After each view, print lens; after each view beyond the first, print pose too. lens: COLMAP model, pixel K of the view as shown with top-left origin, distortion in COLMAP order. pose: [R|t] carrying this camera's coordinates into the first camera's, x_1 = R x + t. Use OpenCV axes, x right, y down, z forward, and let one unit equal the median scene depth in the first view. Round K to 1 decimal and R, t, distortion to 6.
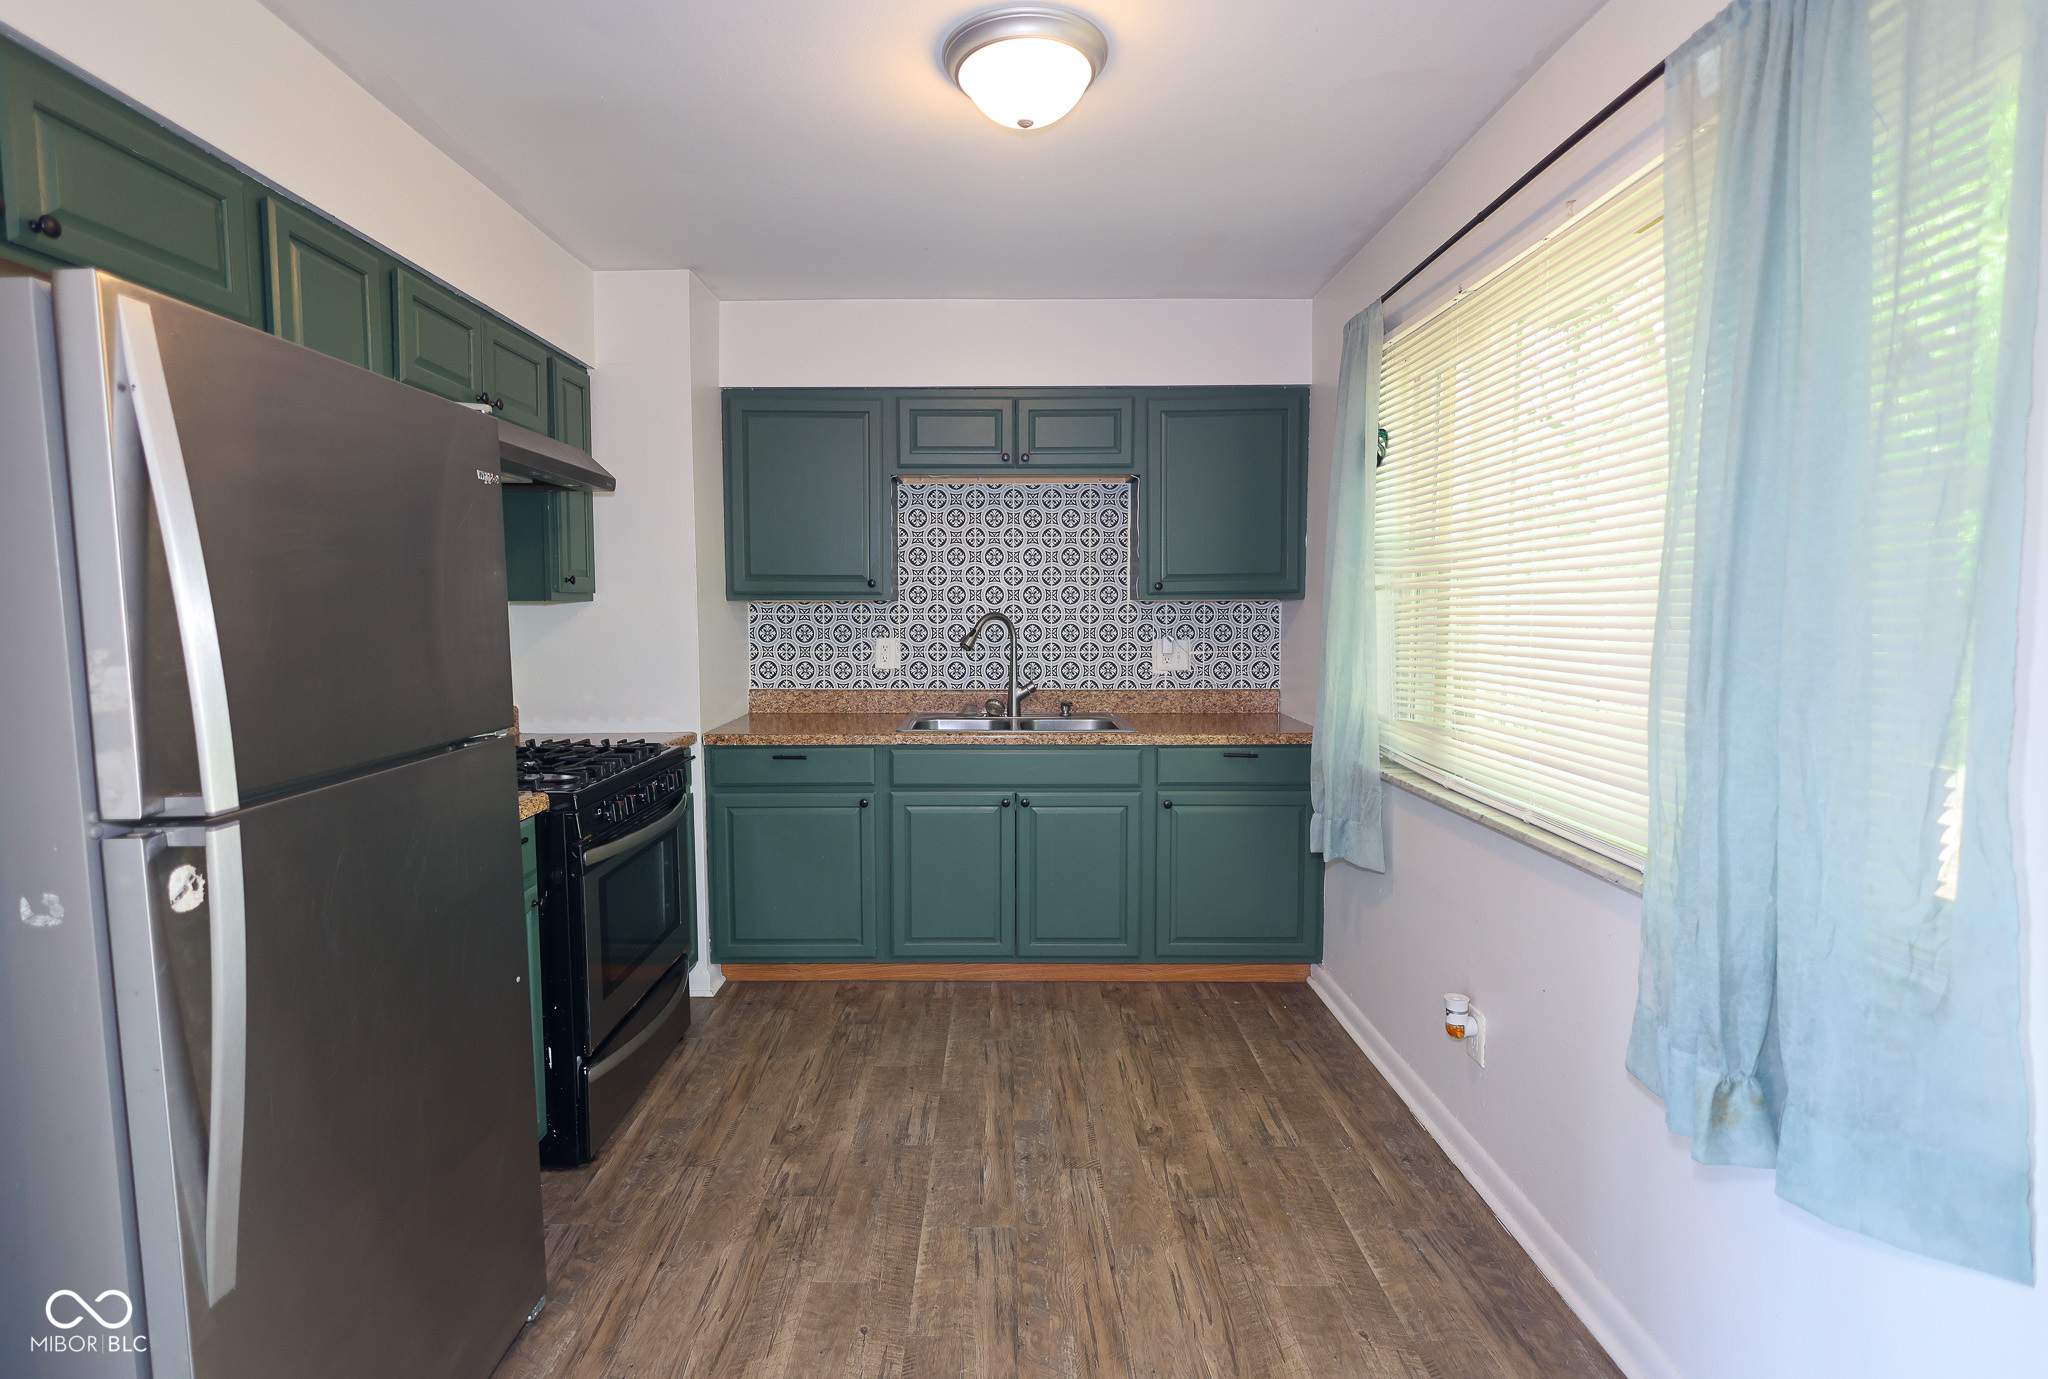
lens RADIAL K [[957.5, 0, 956.5], [0, 957.5, 677.6], [0, 0, 1]] dist [-0.005296, -0.000073]
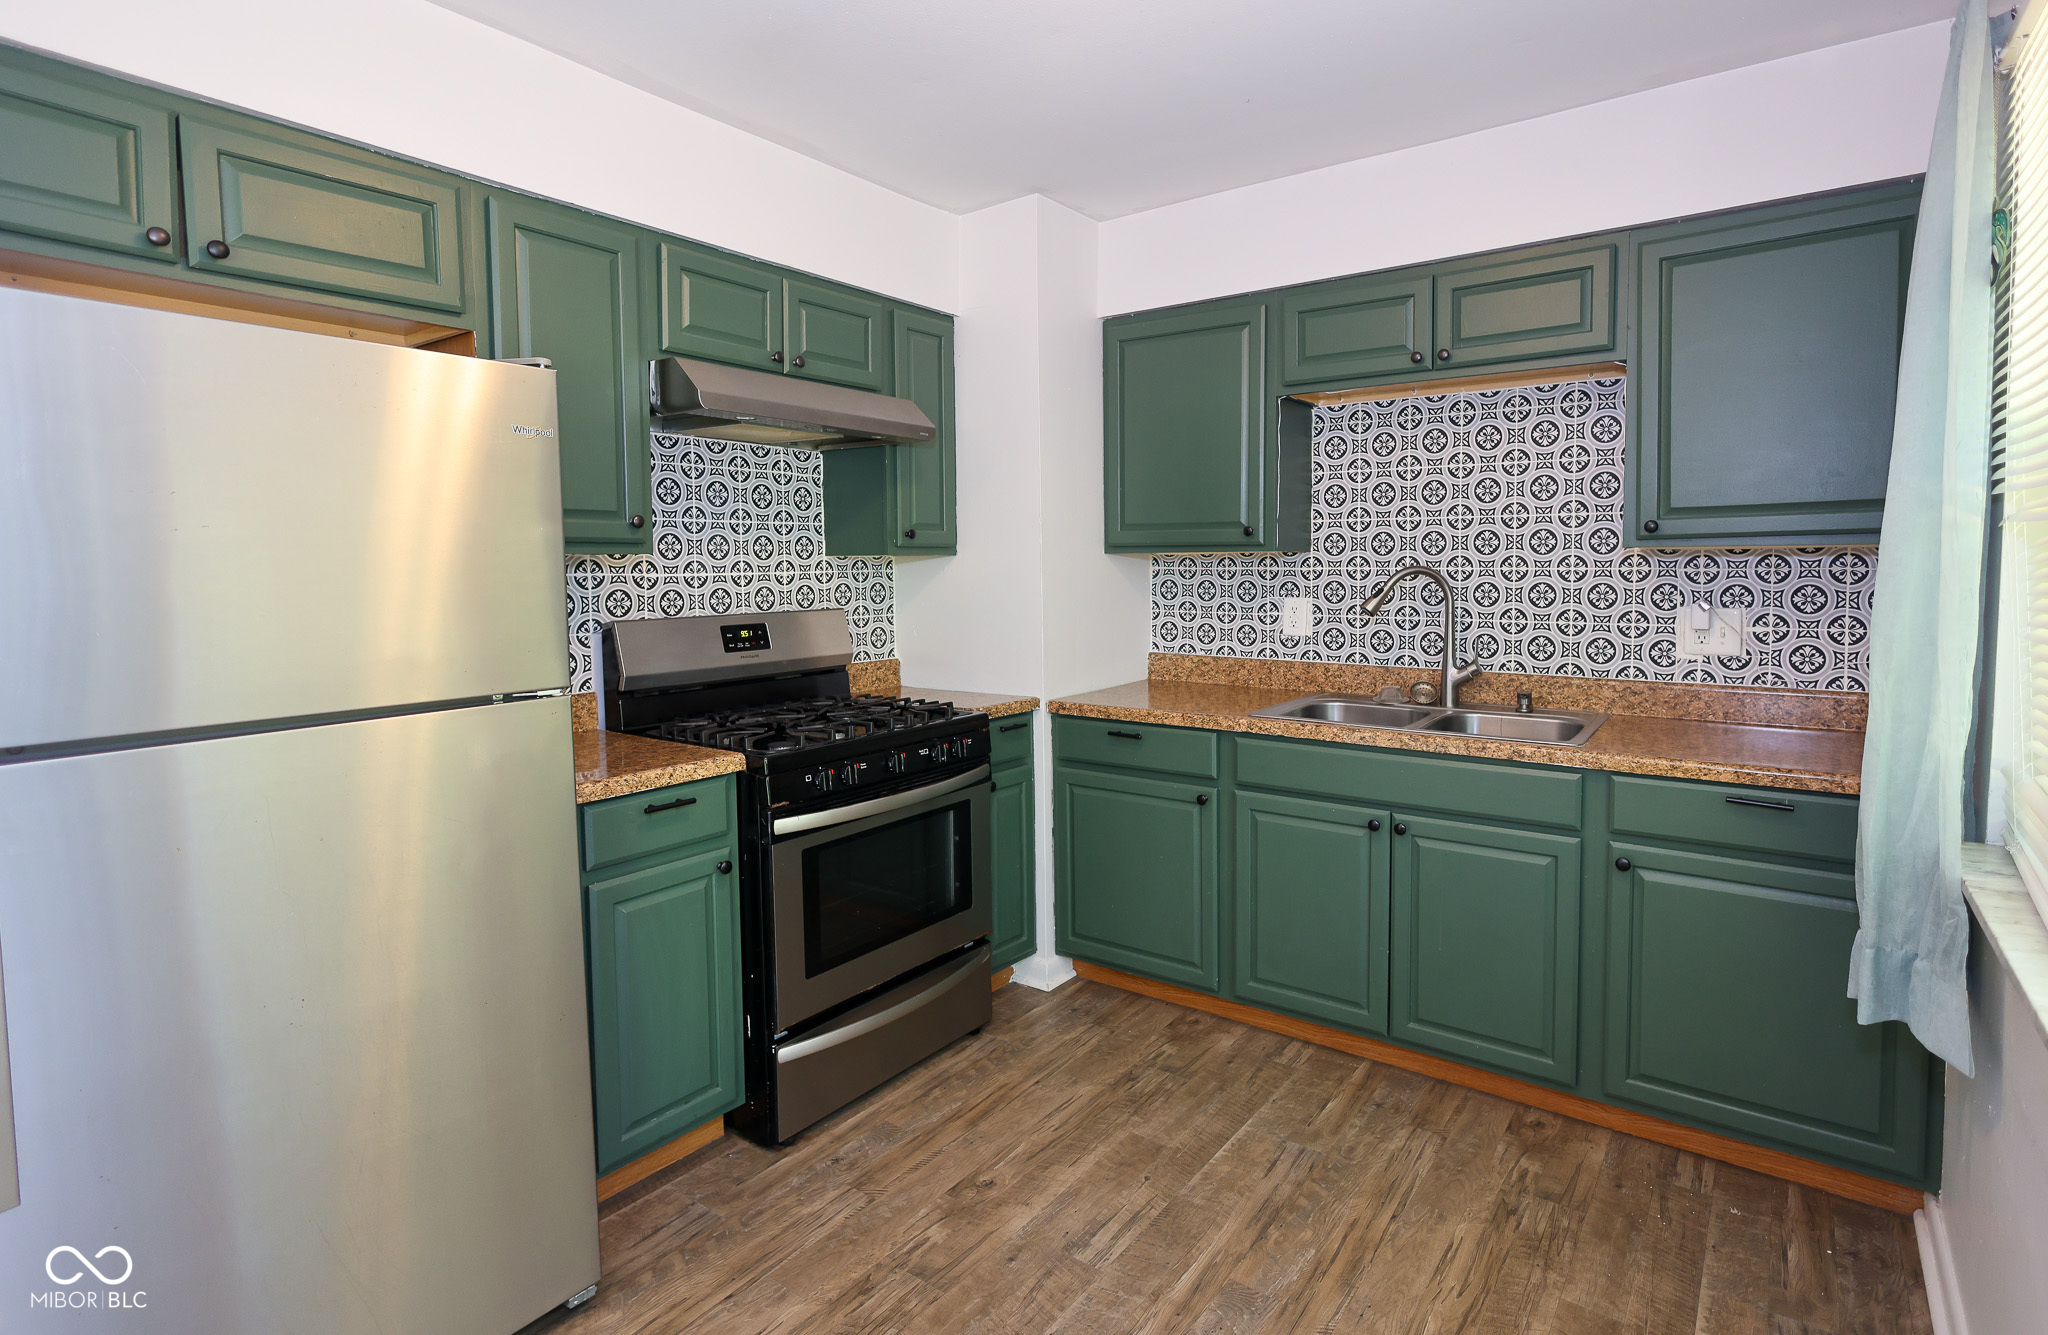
lens RADIAL K [[968.1, 0, 1081.0], [0, 968.1, 619.1], [0, 0, 1]] dist [-0.003072, 0.000196]
pose [[0.832933, 0.029396, -0.552593, 0.264958], [-0.035747, 0.999361, -0.000719, -0.018597], [0.552219, 0.020352, 0.833451, 0.245634]]
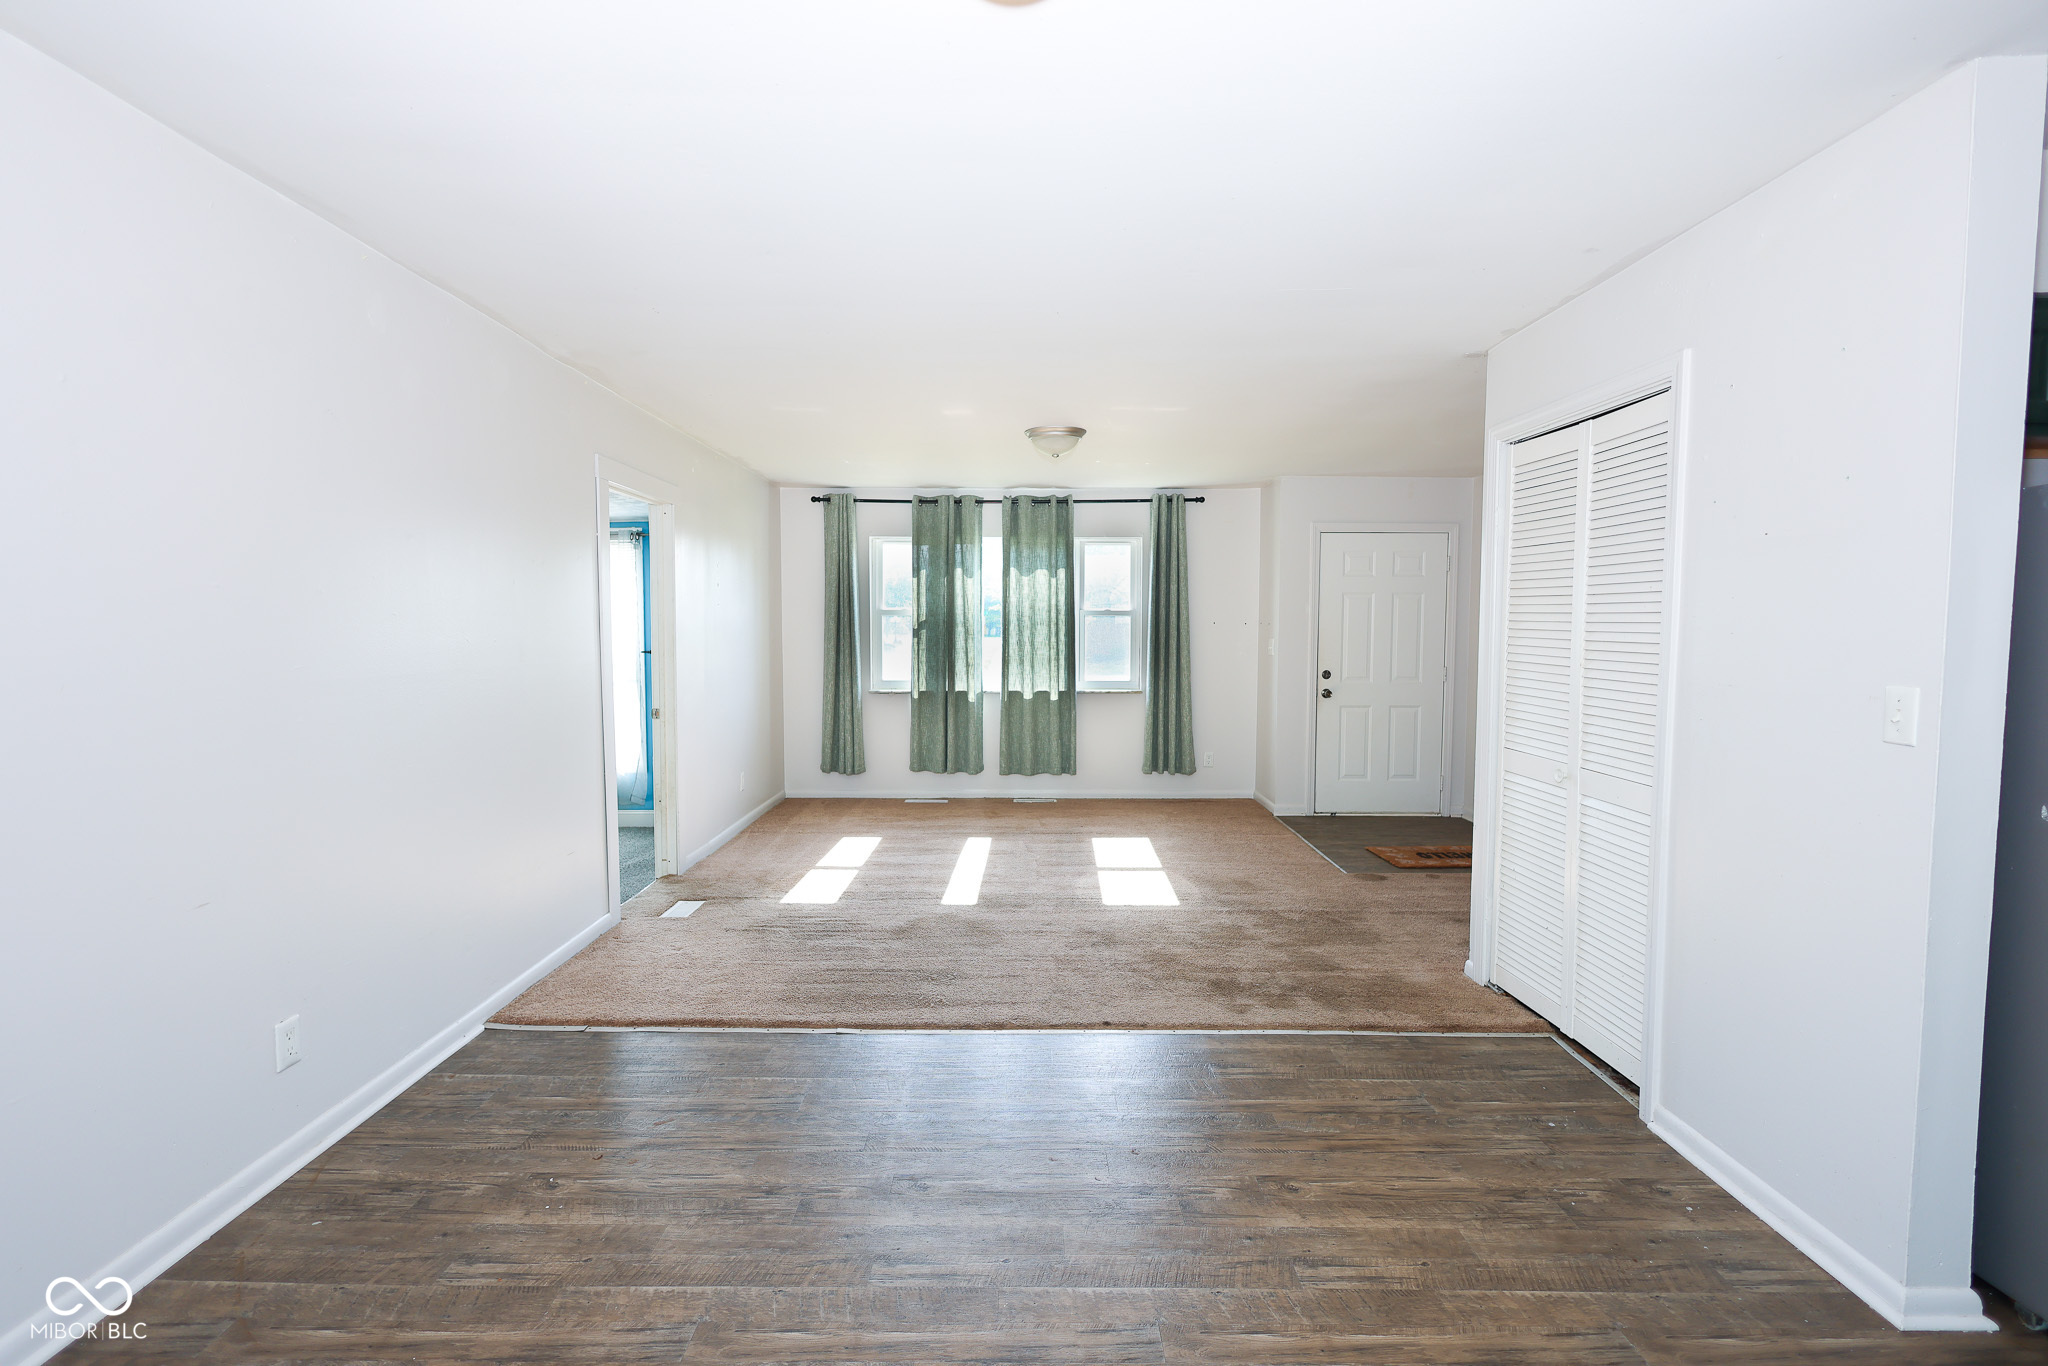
lens RADIAL K [[952.8, 0, 1016.0], [0, 952.8, 677.0], [0, 0, 1]] dist [-0.002230, 0.001423]
pose [[0.018918, 0.052824, -0.998425, 0.540660], [-0.078862, 0.995571, 0.051179, -0.036788], [0.996706, 0.077769, 0.023000, 0.501324]]
